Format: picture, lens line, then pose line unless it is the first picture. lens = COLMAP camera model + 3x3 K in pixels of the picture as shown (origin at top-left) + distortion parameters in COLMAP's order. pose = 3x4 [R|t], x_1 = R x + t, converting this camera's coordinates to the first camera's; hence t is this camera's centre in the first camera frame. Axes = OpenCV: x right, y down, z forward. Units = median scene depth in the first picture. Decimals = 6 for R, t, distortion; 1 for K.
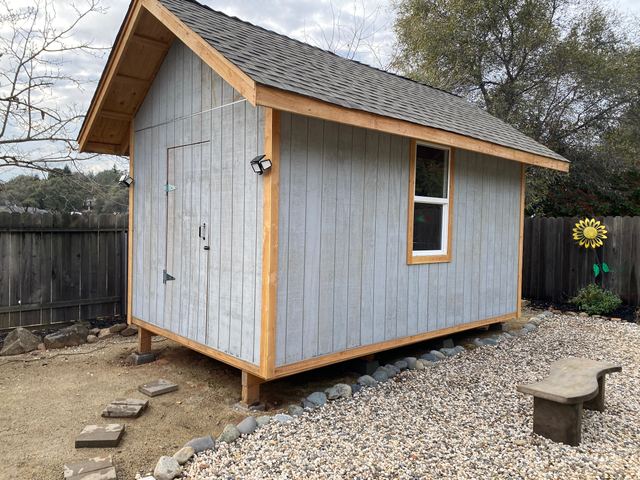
lens RADIAL K [[489.6, 0, 317.7], [0, 489.6, 242.8], [0, 0, 1]] dist [0.018021, -0.002991]
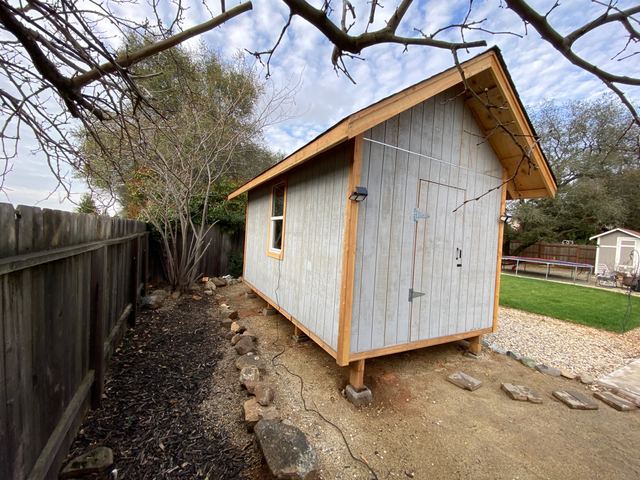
lens RADIAL K [[259.4, 0, 322.5], [0, 259.4, 240.1], [0, 0, 1]] dist [0.004123, -0.012569]
pose [[0.252466, -0.017468, 0.967448, -0.841663], [-0.017444, 0.999592, 0.022601, -0.057761], [-0.967448, -0.022582, 0.252059, 0.959452]]
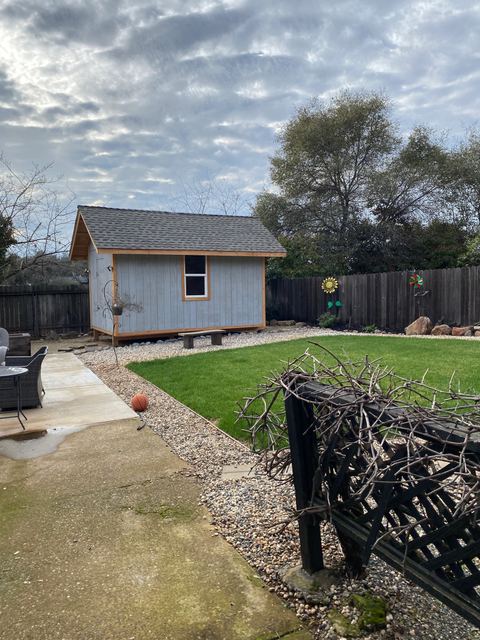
lens RADIAL K [[489.6, 0, 241.7], [0, 489.6, 318.1], [0, 0, 1]] dist [0.018021, -0.002991]
pose [[0.972085, -0.027946, -0.232960, 1.097543], [0.032776, 0.999320, 0.016889, 0.103613], [0.232330, -0.024054, 0.972340, -1.464969]]
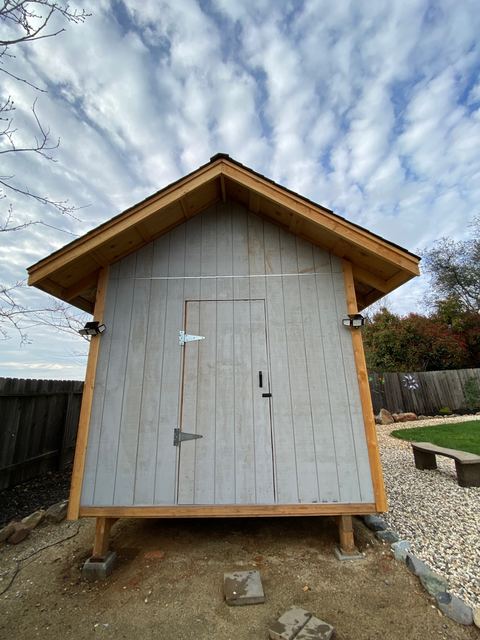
lens RADIAL K [[259.4, 0, 241.6], [0, 259.4, 315.2], [0, 0, 1]] dist [0.004123, -0.012569]
pose [[0.693034, 0.160298, 0.702857, -0.544488], [0.070196, 0.955327, -0.287093, 0.001626], [-0.717479, 0.248303, 0.650822, 0.513219]]
